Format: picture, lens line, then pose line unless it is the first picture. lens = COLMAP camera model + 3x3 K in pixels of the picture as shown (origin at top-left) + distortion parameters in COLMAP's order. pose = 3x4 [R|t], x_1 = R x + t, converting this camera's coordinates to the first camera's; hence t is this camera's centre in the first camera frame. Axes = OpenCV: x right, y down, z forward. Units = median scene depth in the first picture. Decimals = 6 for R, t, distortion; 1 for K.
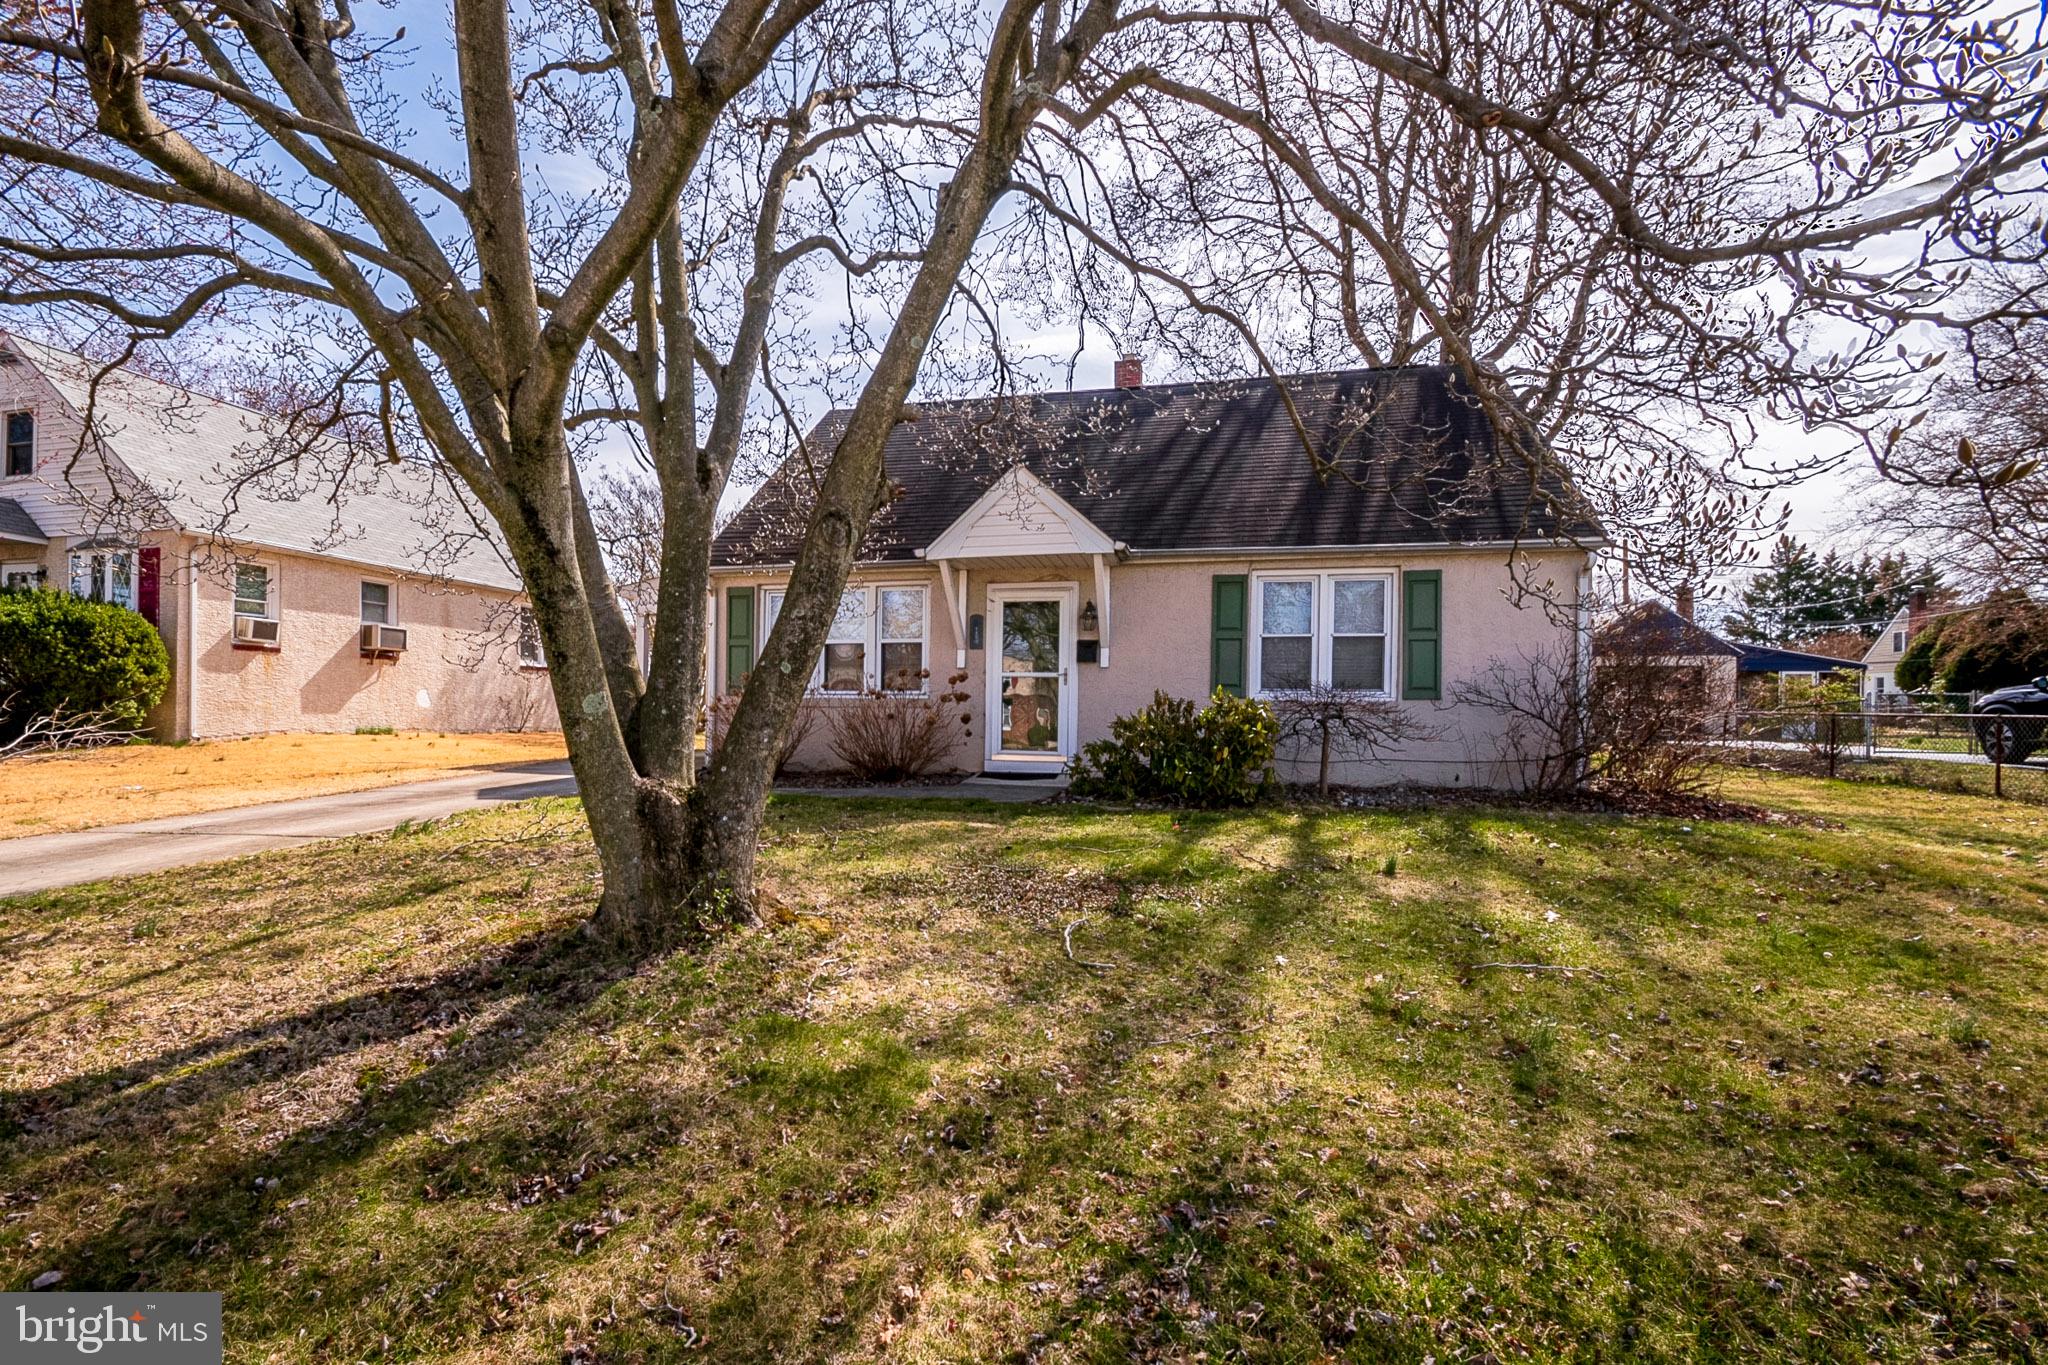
lens RADIAL K [[907.0, 0, 1020.5], [0, 907.0, 690.0], [0, 0, 1]] dist [-0.007015, -0.003301]
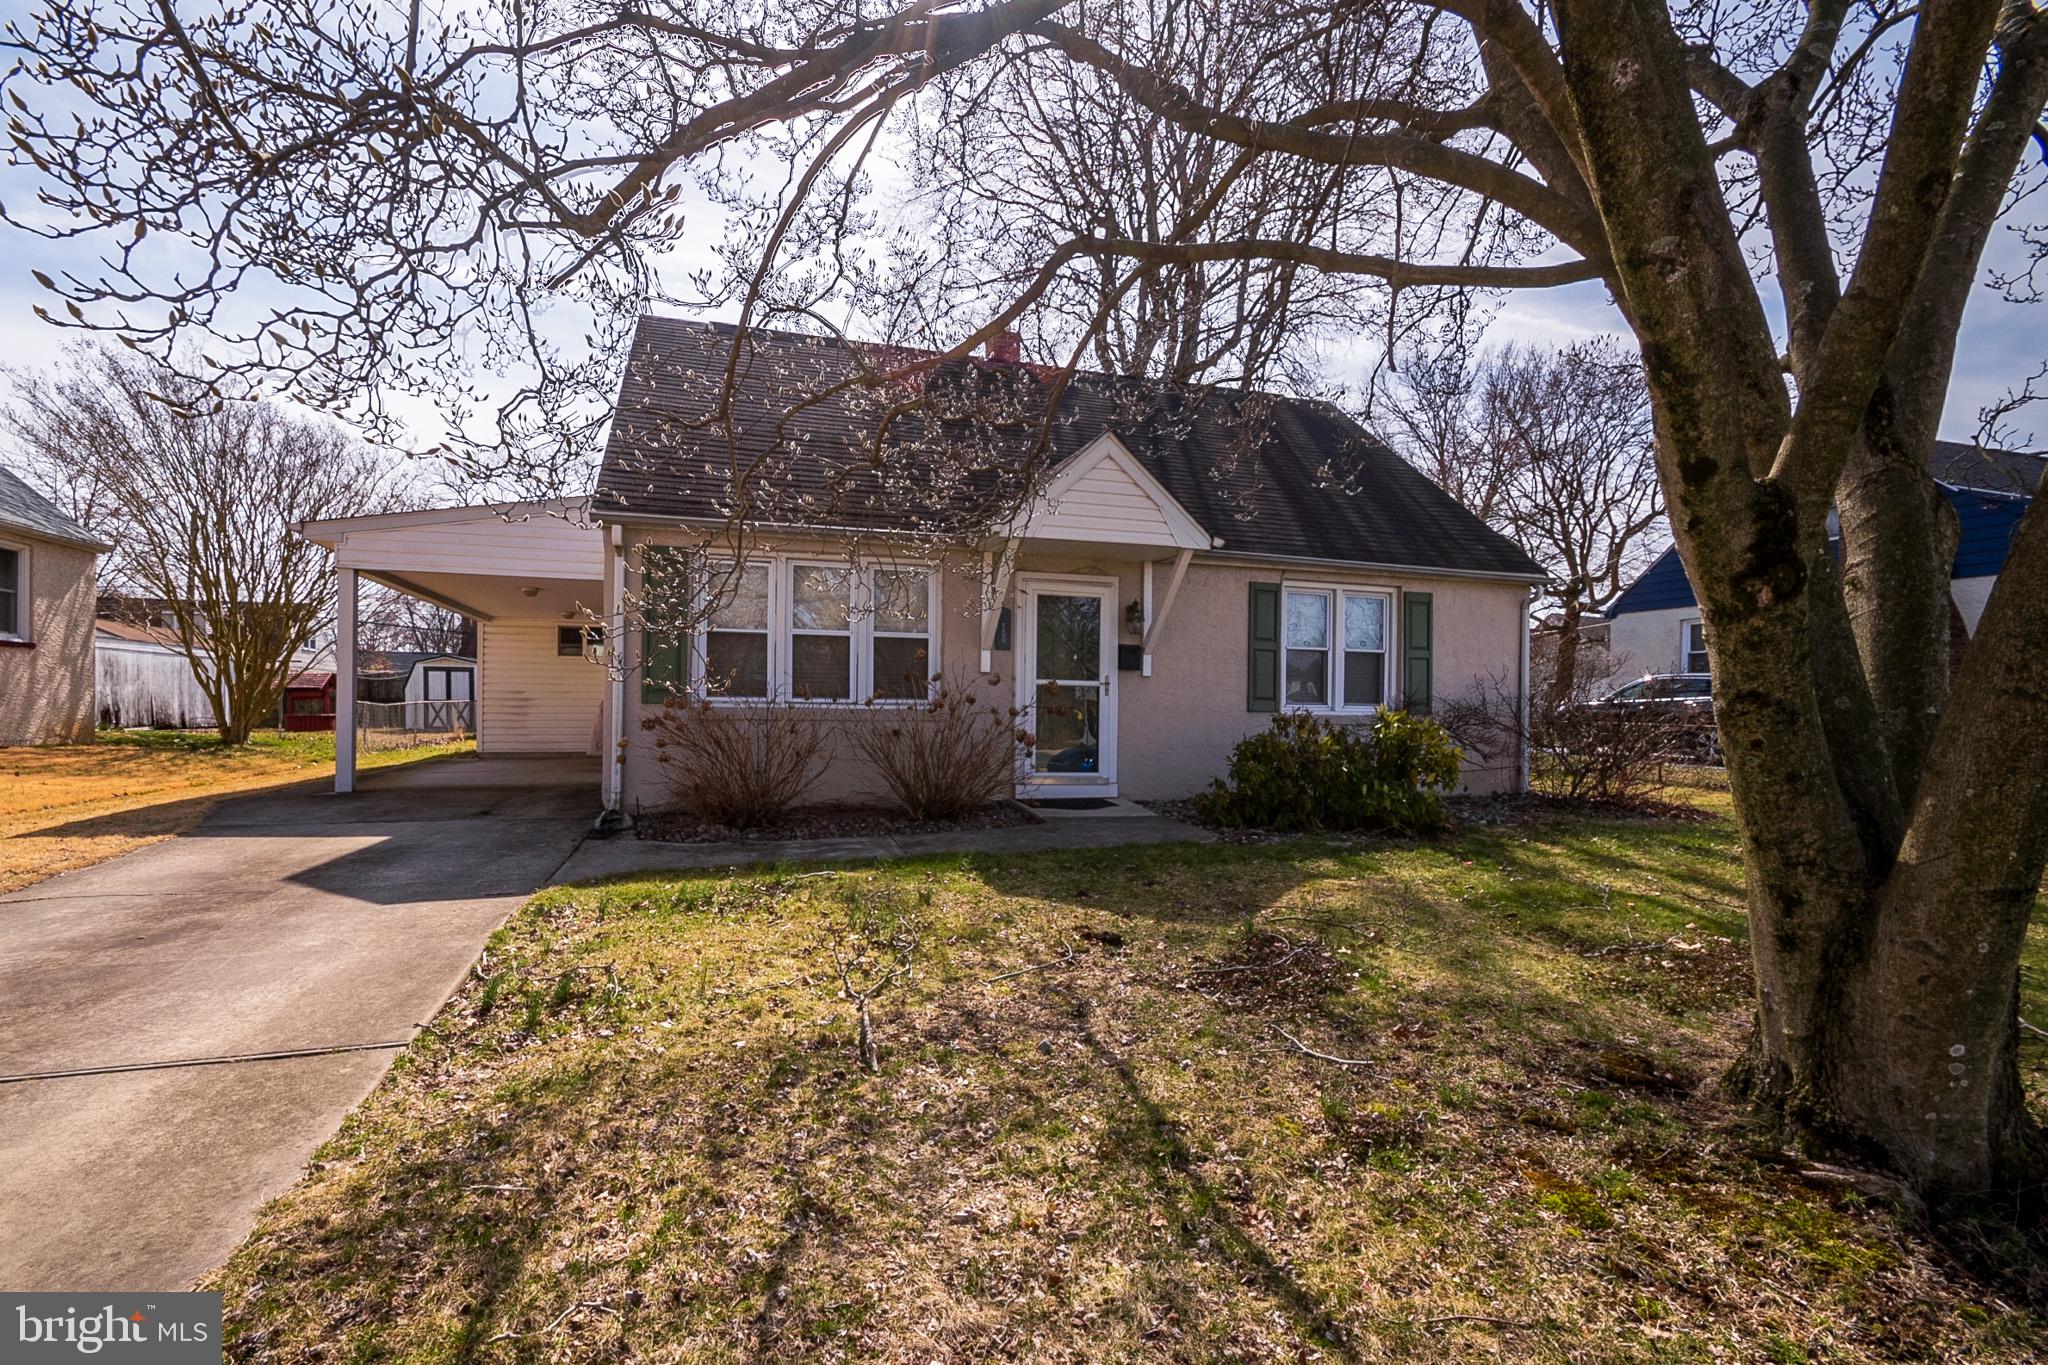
lens RADIAL K [[907.0, 0, 1015.6], [0, 907.0, 678.5], [0, 0, 1]] dist [-0.007015, -0.003301]
pose [[0.863153, 0.021858, 0.504470, -0.468046], [-0.015044, 0.999732, -0.017575, -0.005834], [-0.504719, 0.007581, 0.863250, 0.306861]]
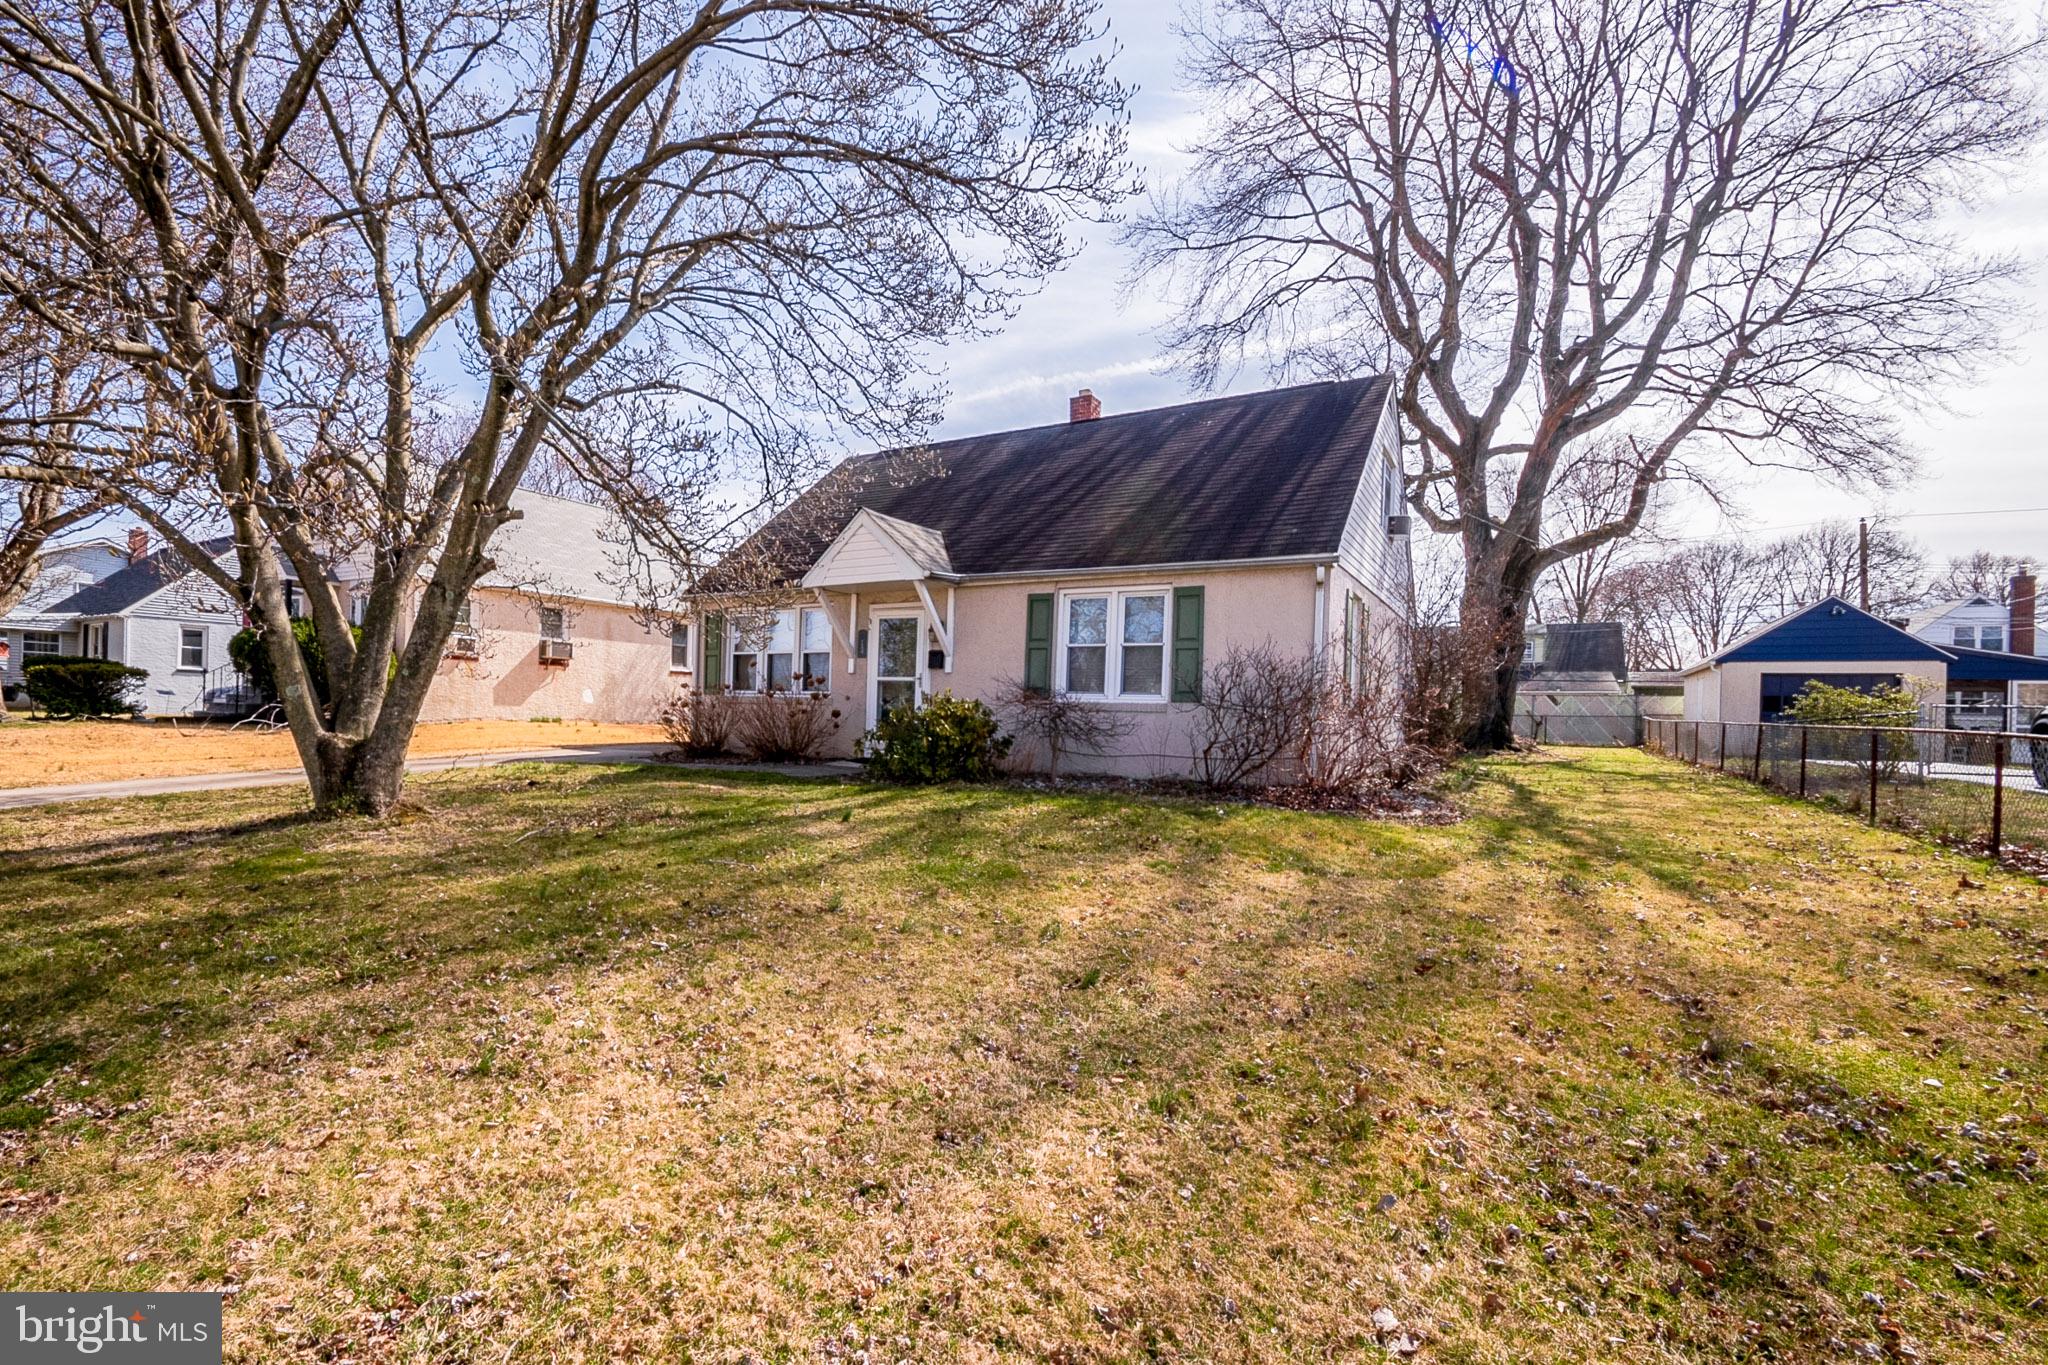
lens RADIAL K [[907.0, 0, 1024.6], [0, 907.0, 697.2], [0, 0, 1]] dist [-0.007015, -0.003301]
pose [[0.959654, 0.009326, -0.281028, 0.535539], [-0.008783, 0.999956, 0.003193, 0.003088], [0.281046, -0.000596, 0.959694, -0.130024]]
